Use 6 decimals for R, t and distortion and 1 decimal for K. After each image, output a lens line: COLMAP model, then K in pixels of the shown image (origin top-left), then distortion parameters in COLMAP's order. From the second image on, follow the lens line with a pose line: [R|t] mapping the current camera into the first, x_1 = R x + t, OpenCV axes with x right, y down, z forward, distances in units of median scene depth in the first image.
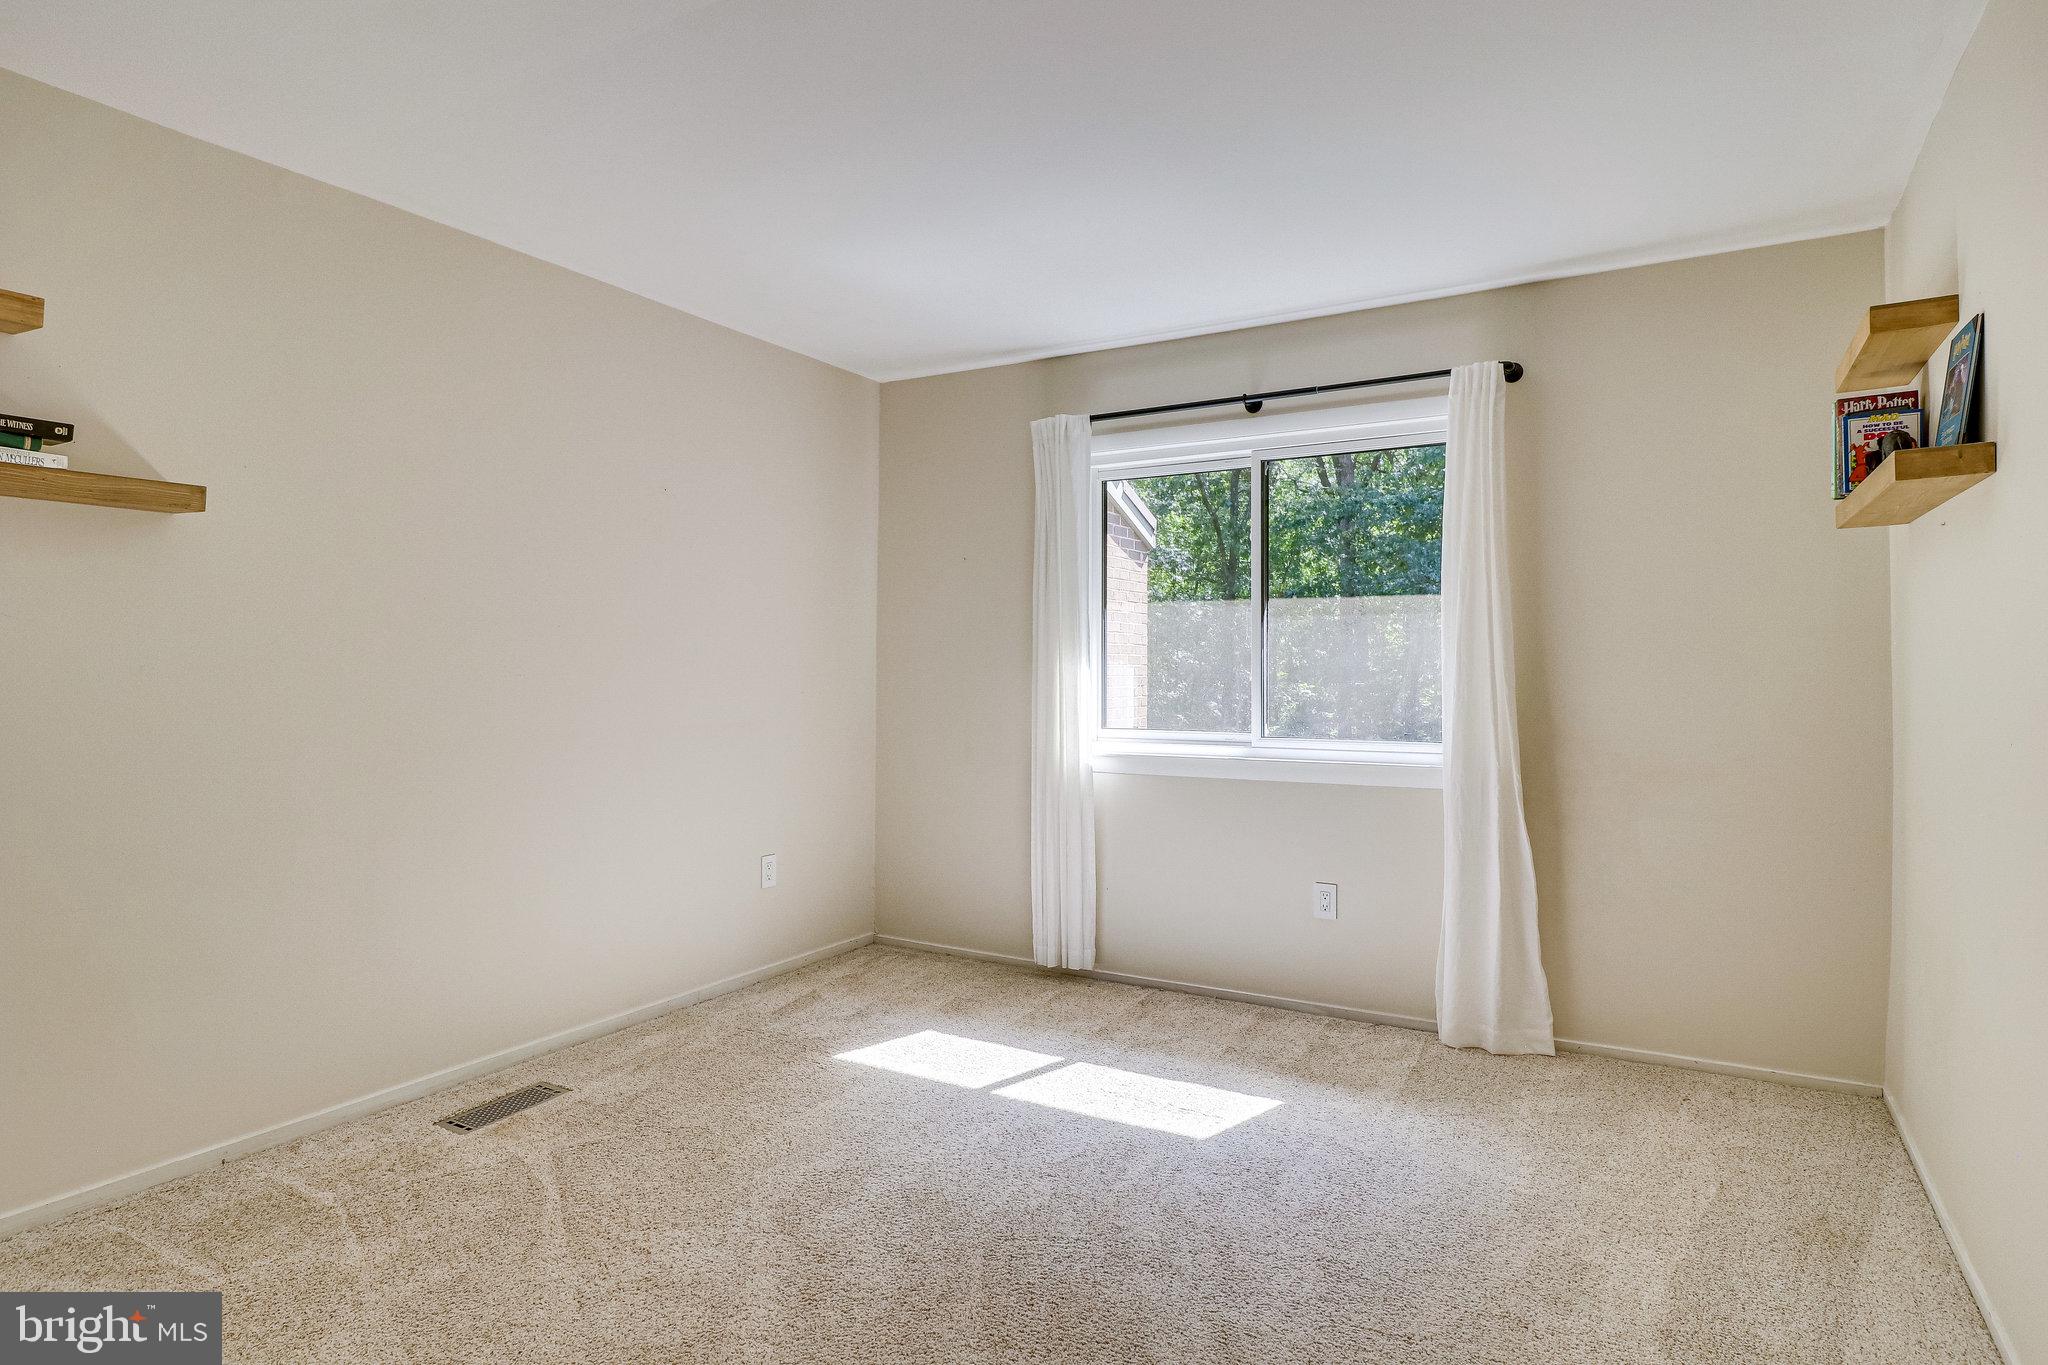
lens RADIAL K [[1145.4, 0, 1019.0], [0, 1145.4, 650.4], [0, 0, 1]] dist [0.004158, -0.001992]
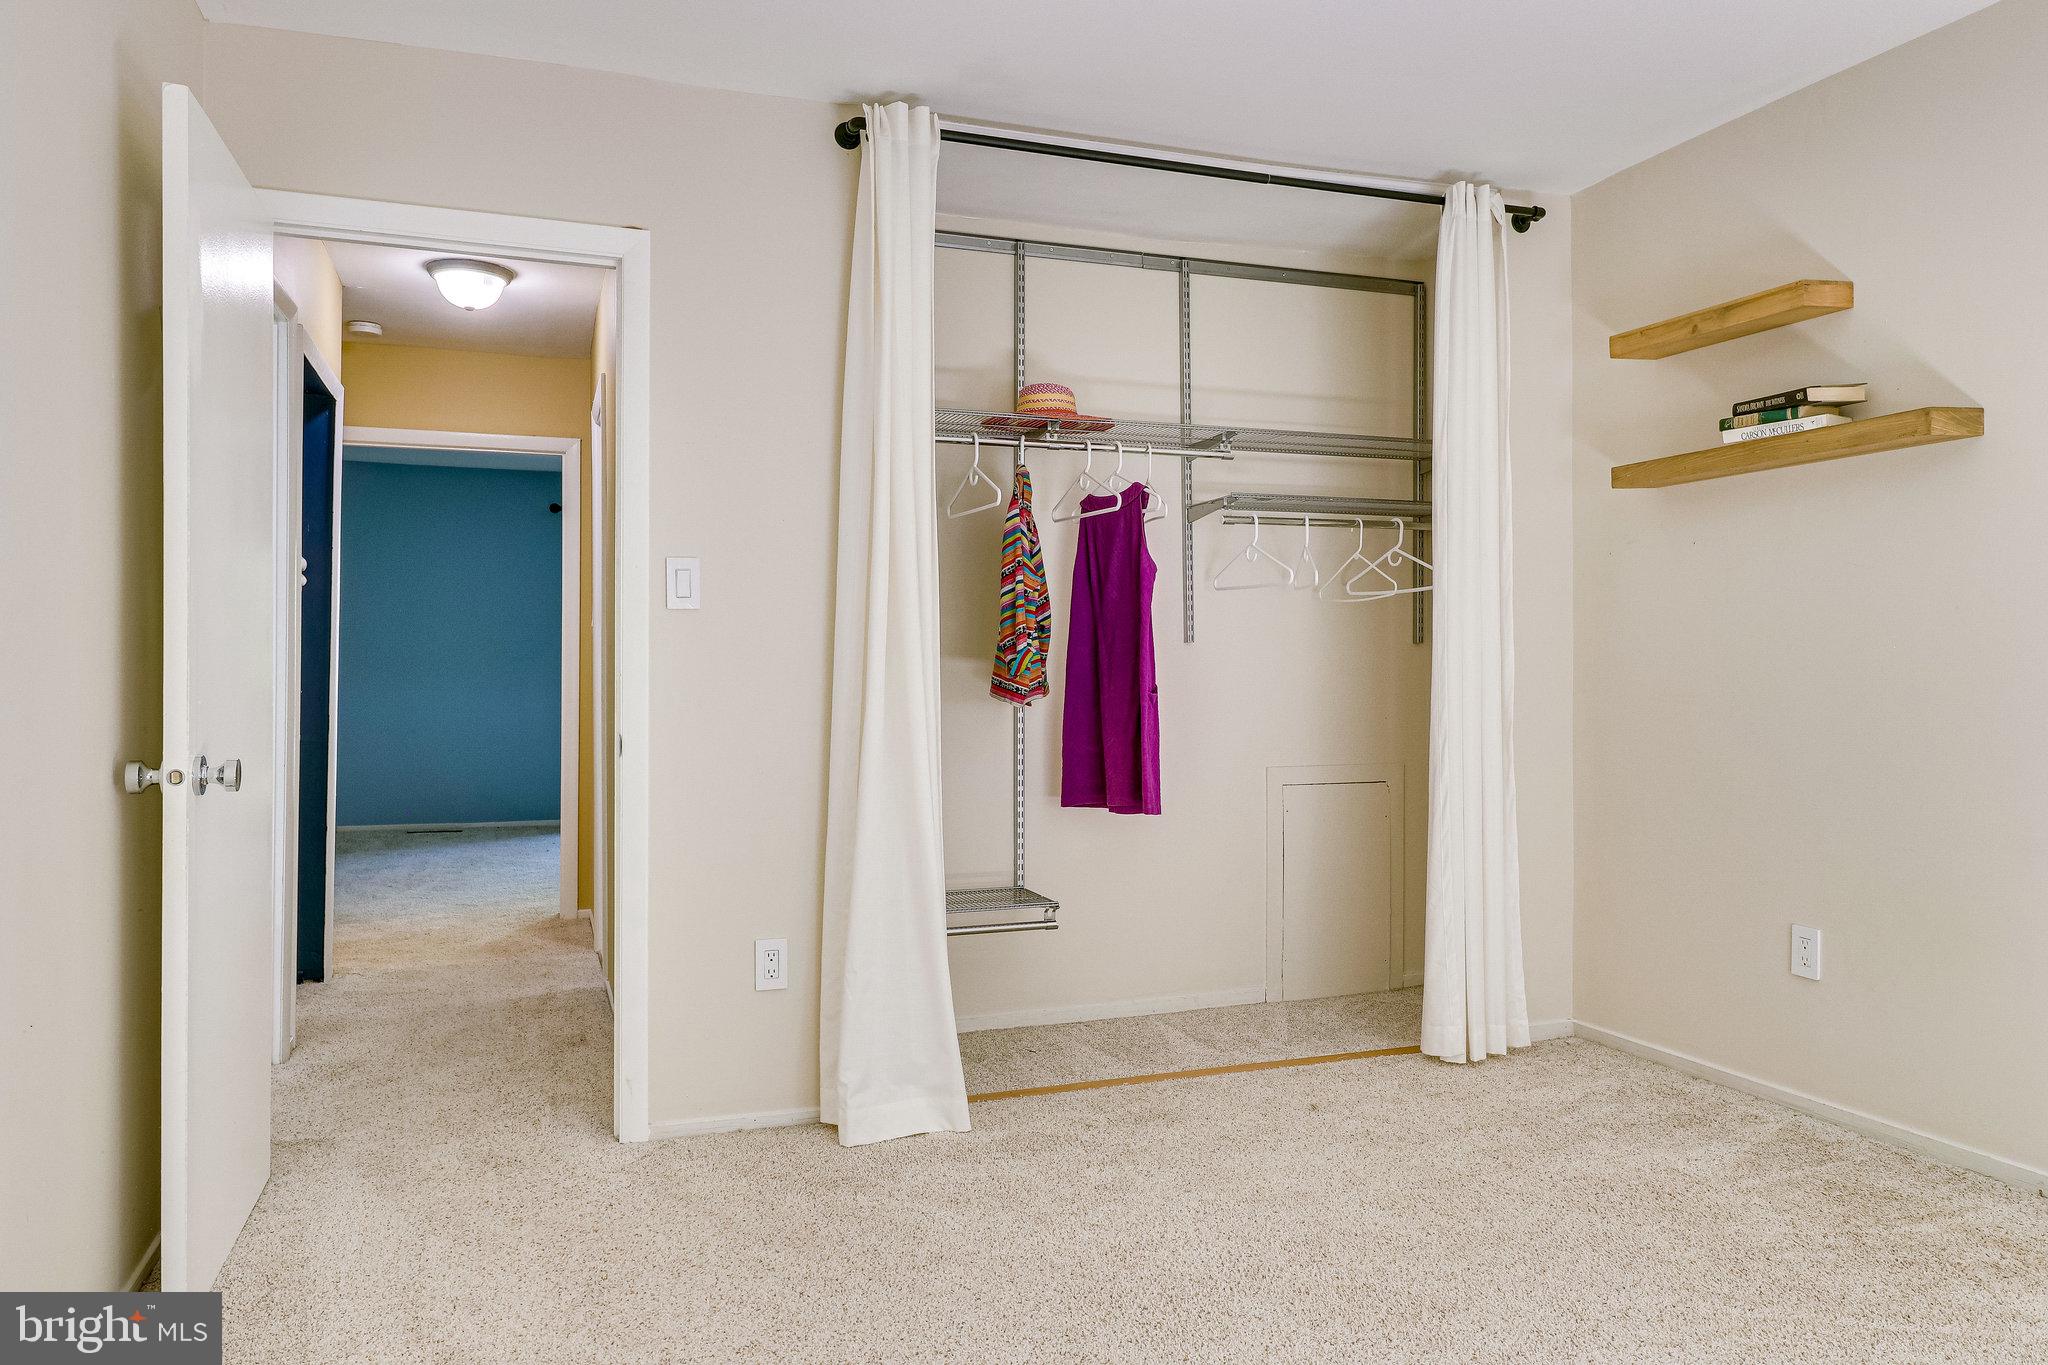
lens RADIAL K [[1410.1, 0, 1017.3], [0, 1410.1, 655.3], [0, 0, 1]] dist [0.018362, -0.003876]
pose [[-0.632803, -0.008399, -0.774267, 0.554834], [0.006054, 0.999857, -0.015794, 0.059886], [0.774289, -0.014682, -0.632662, 1.016345]]
